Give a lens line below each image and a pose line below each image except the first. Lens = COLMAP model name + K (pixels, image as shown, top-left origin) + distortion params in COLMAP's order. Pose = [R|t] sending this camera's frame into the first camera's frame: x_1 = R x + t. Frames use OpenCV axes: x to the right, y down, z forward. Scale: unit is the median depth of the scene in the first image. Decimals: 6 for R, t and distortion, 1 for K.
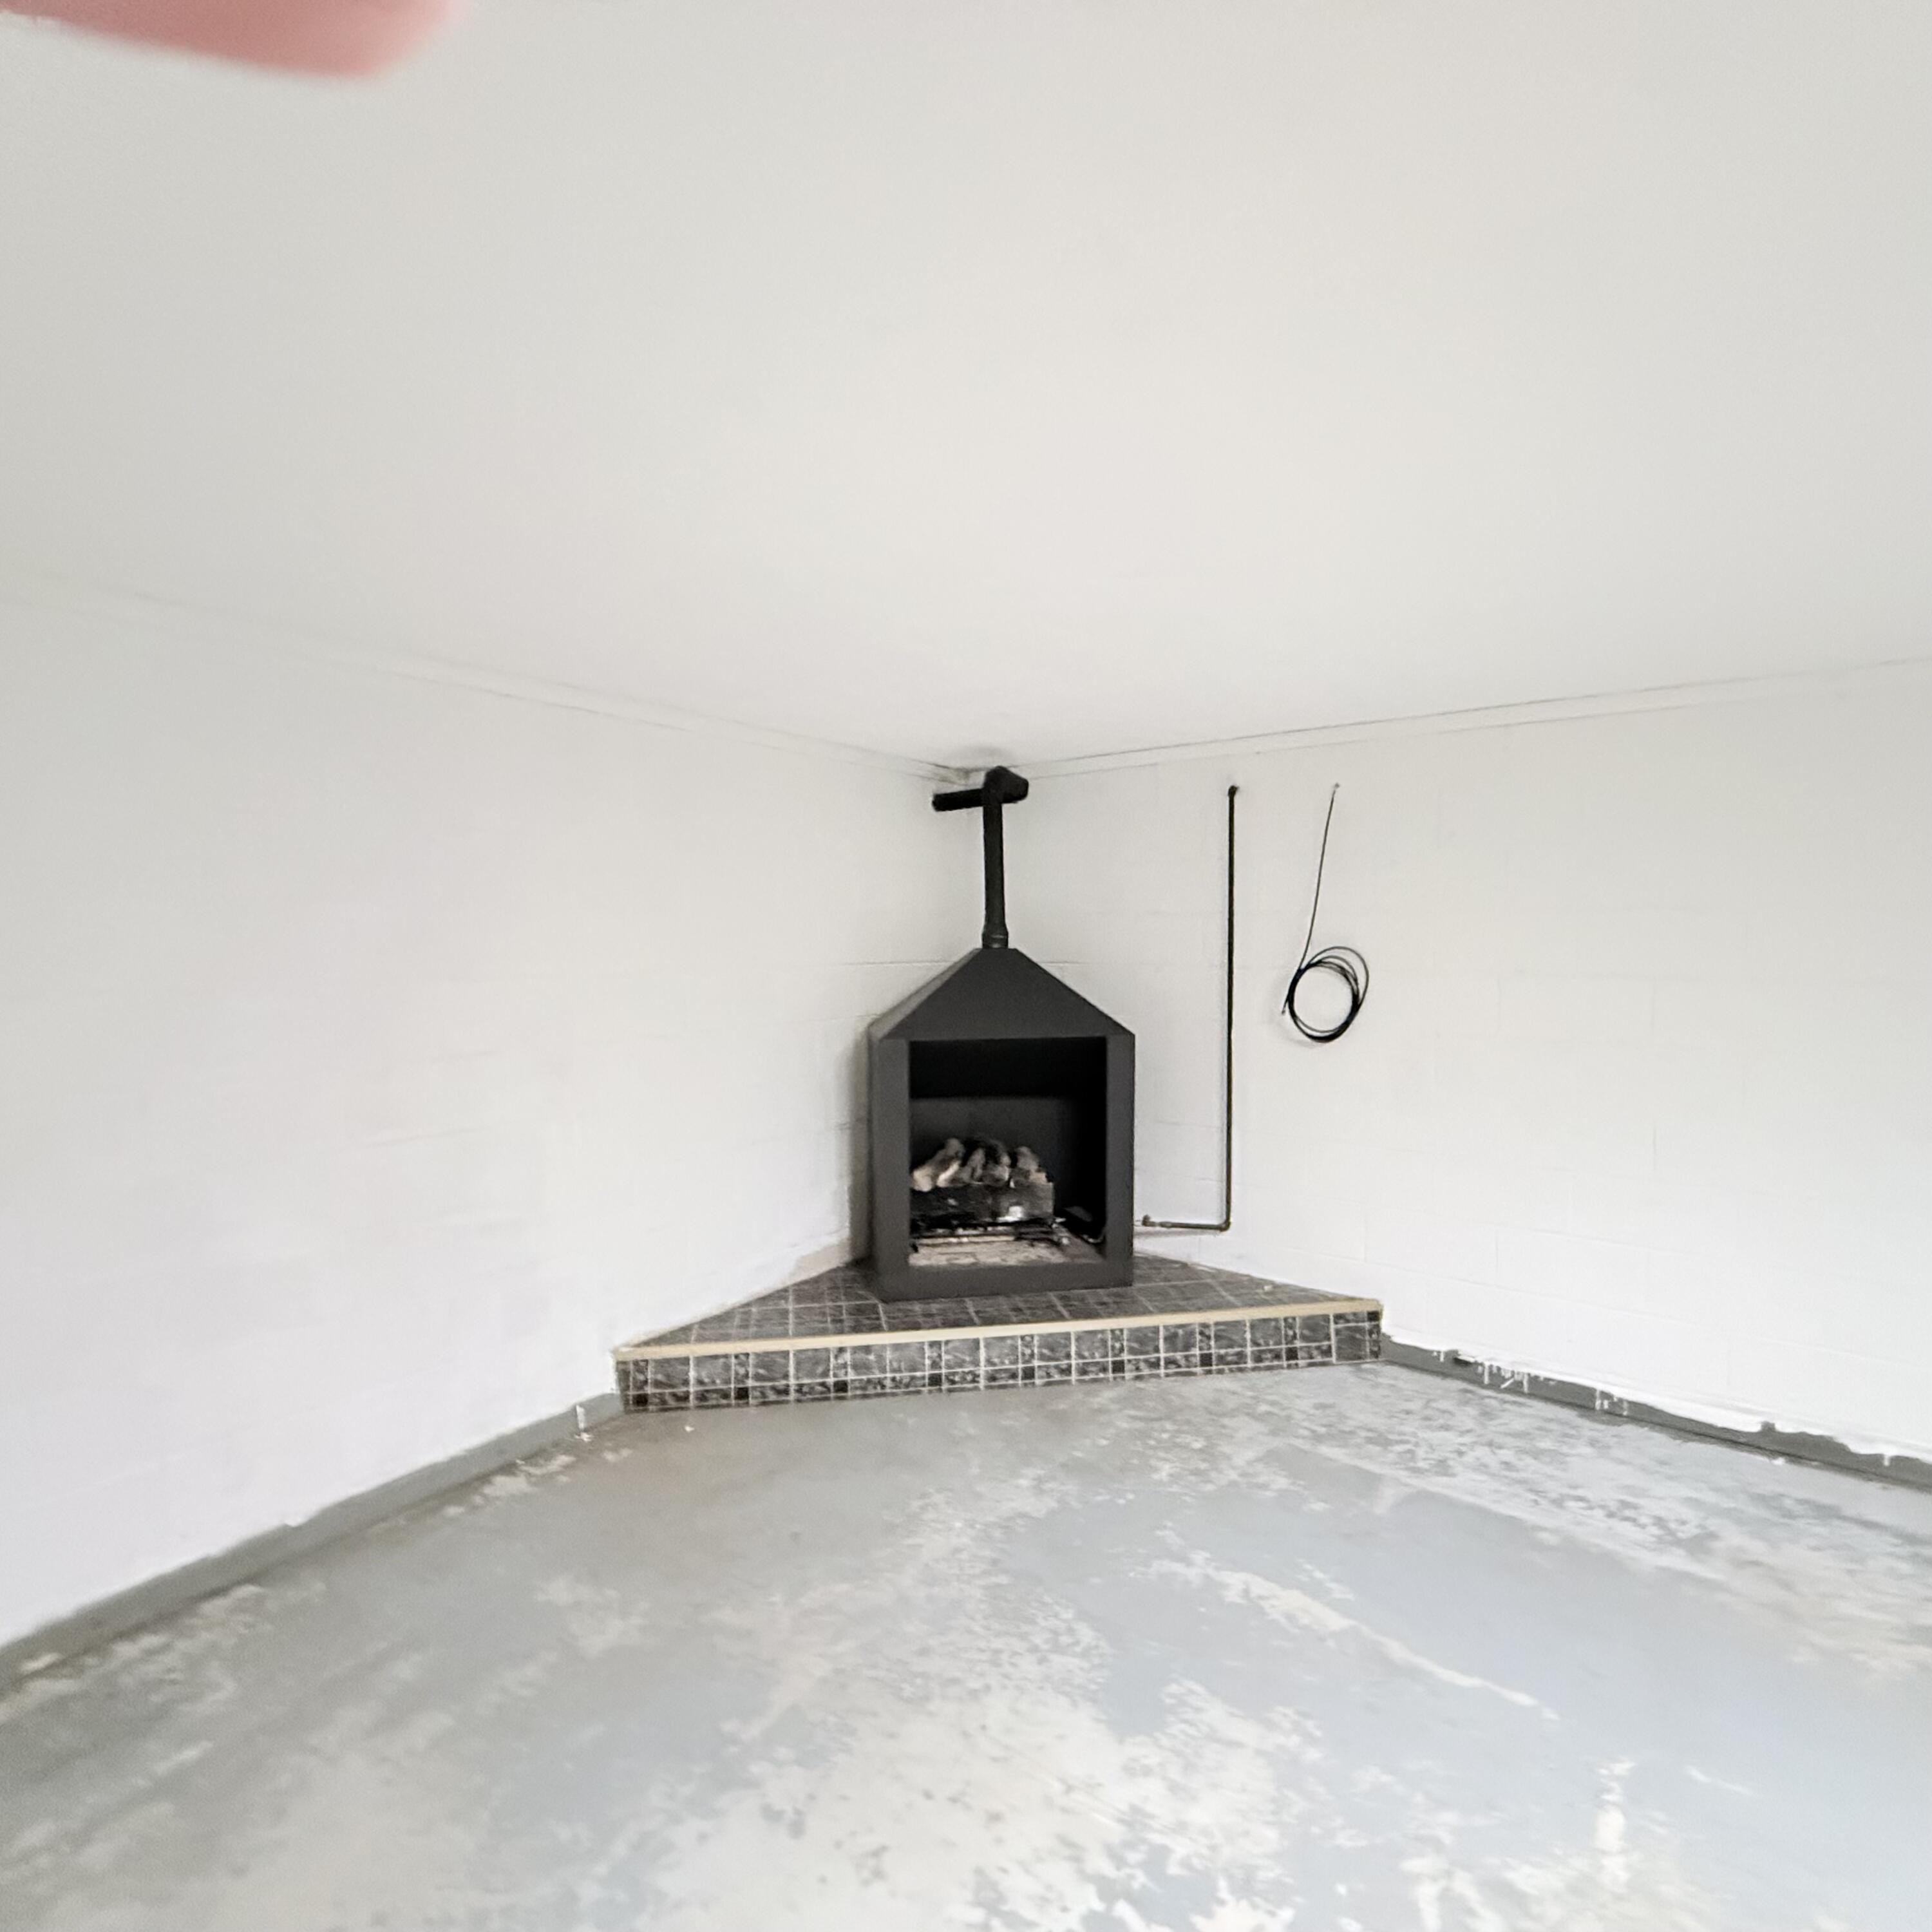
lens RADIAL K [[1026.8, 0, 962.5], [0, 1026.8, 967.9], [0, 0, 1]] dist [-0.005781, 0.002261]
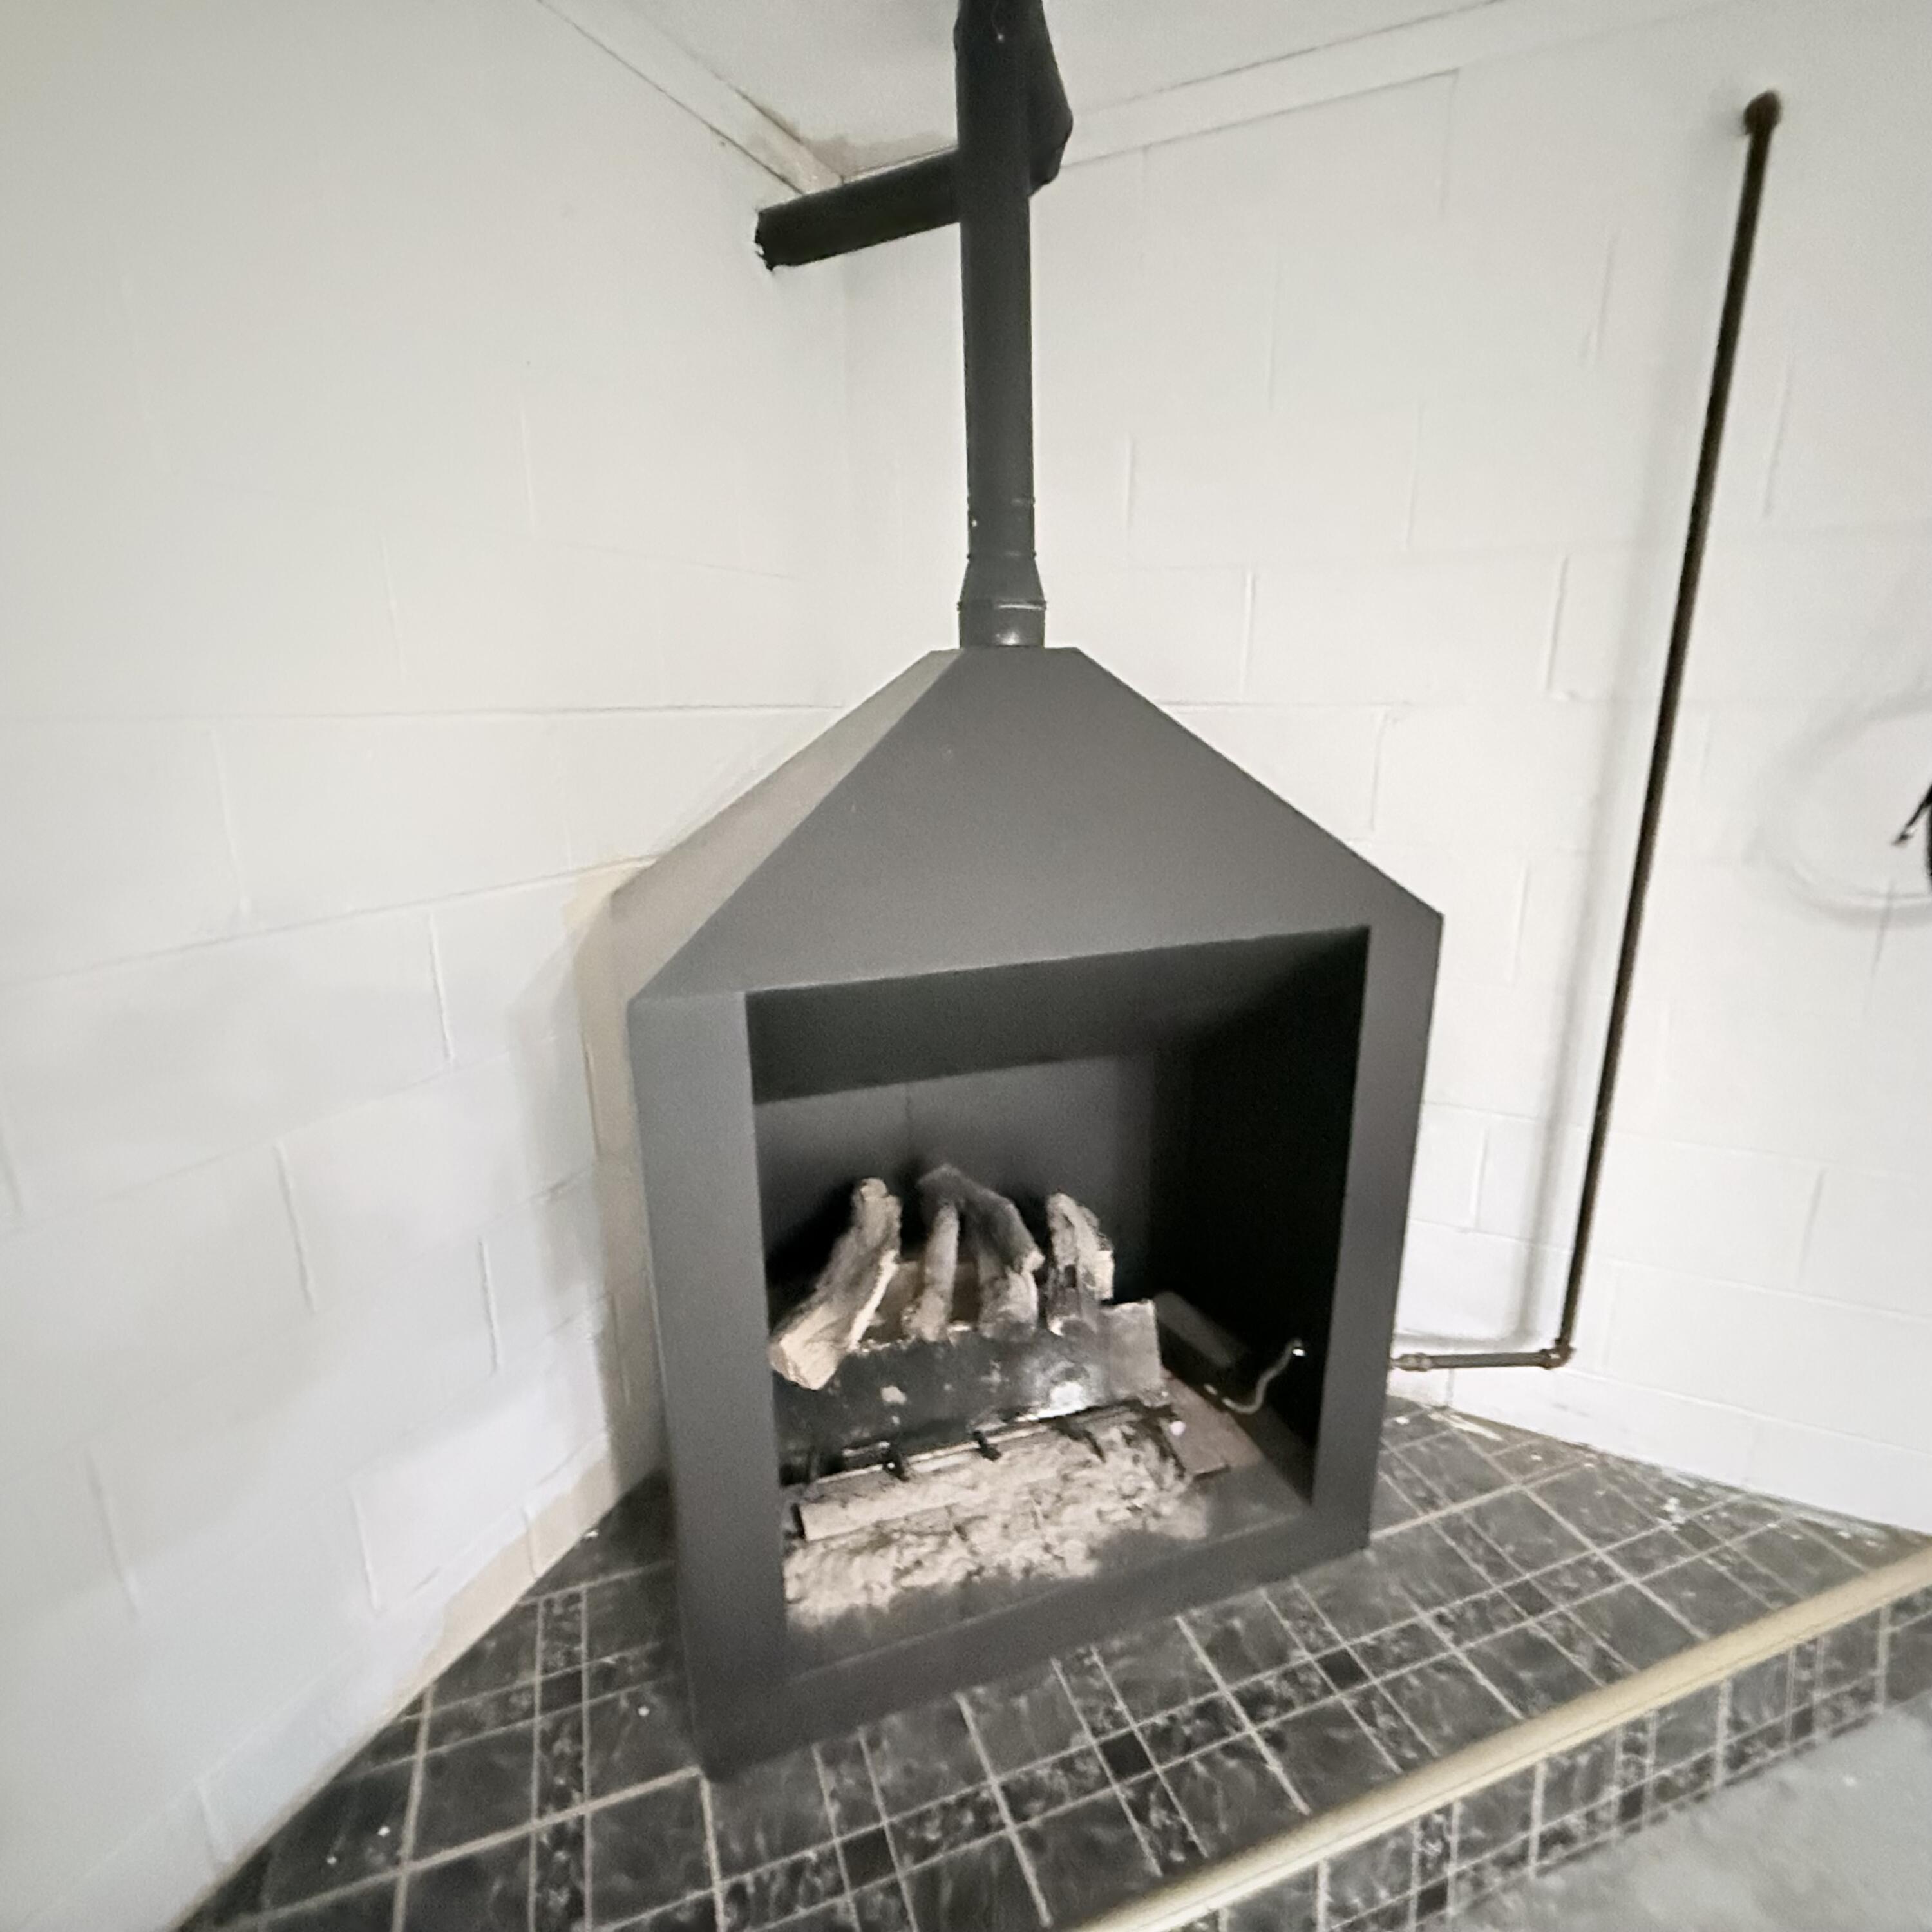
lens RADIAL K [[1026.8, 0, 974.5], [0, 1026.8, 963.8], [0, 0, 1]] dist [-0.005781, 0.002261]
pose [[0.981783, -0.055844, 0.181614, -0.038586], [0.013826, 0.974296, 0.224846, 0.003679], [-0.189502, -0.218240, 0.957319, 0.687855]]
